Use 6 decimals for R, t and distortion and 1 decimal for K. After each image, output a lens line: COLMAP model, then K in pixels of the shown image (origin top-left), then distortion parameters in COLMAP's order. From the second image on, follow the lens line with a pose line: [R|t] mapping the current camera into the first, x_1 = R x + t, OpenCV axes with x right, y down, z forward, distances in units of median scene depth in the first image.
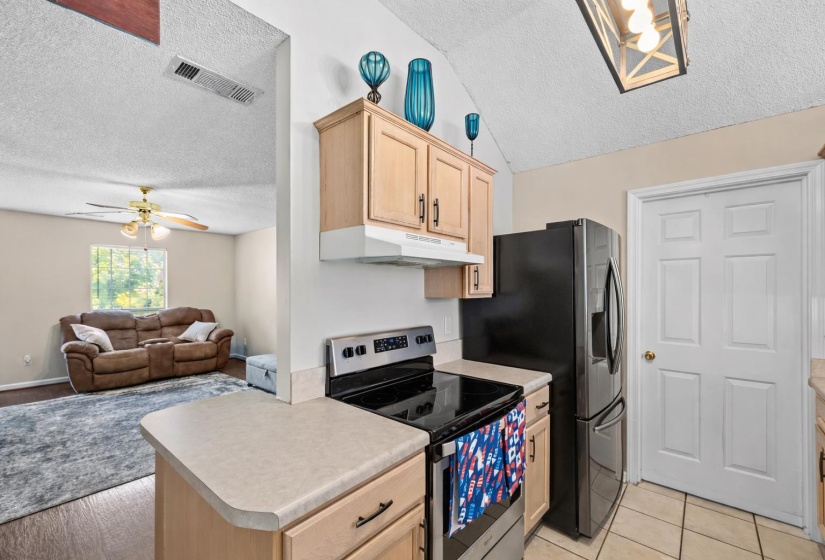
lens RADIAL K [[349.6, 0, 414.9], [0, 349.6, 289.0], [0, 0, 1]] dist [0.001488, 0.000016]
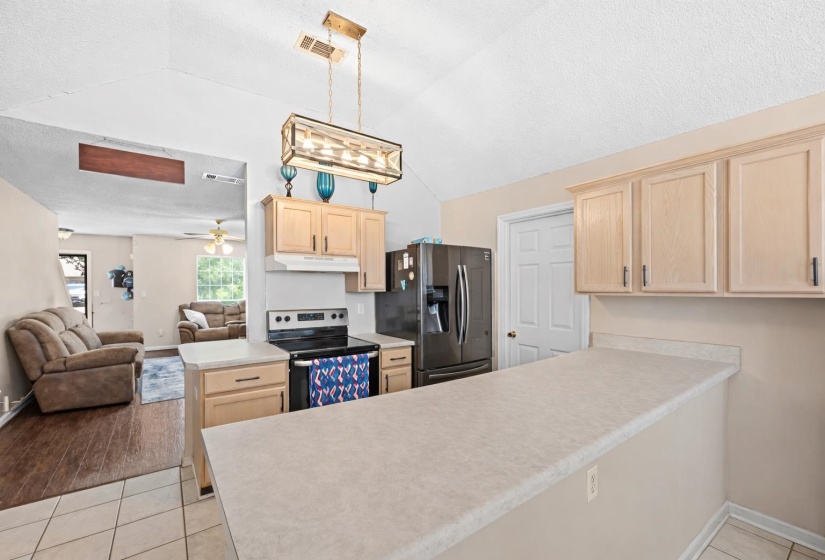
lens RADIAL K [[340.3, 0, 412.0], [0, 340.3, 281.7], [0, 0, 1]] dist [0.016671, 0.000154]
pose [[0.975171, -0.000386, -0.221451, 0.281779], [-0.002192, 0.999933, -0.011395, -0.000858], [0.221441, 0.011598, 0.975105, -0.199337]]
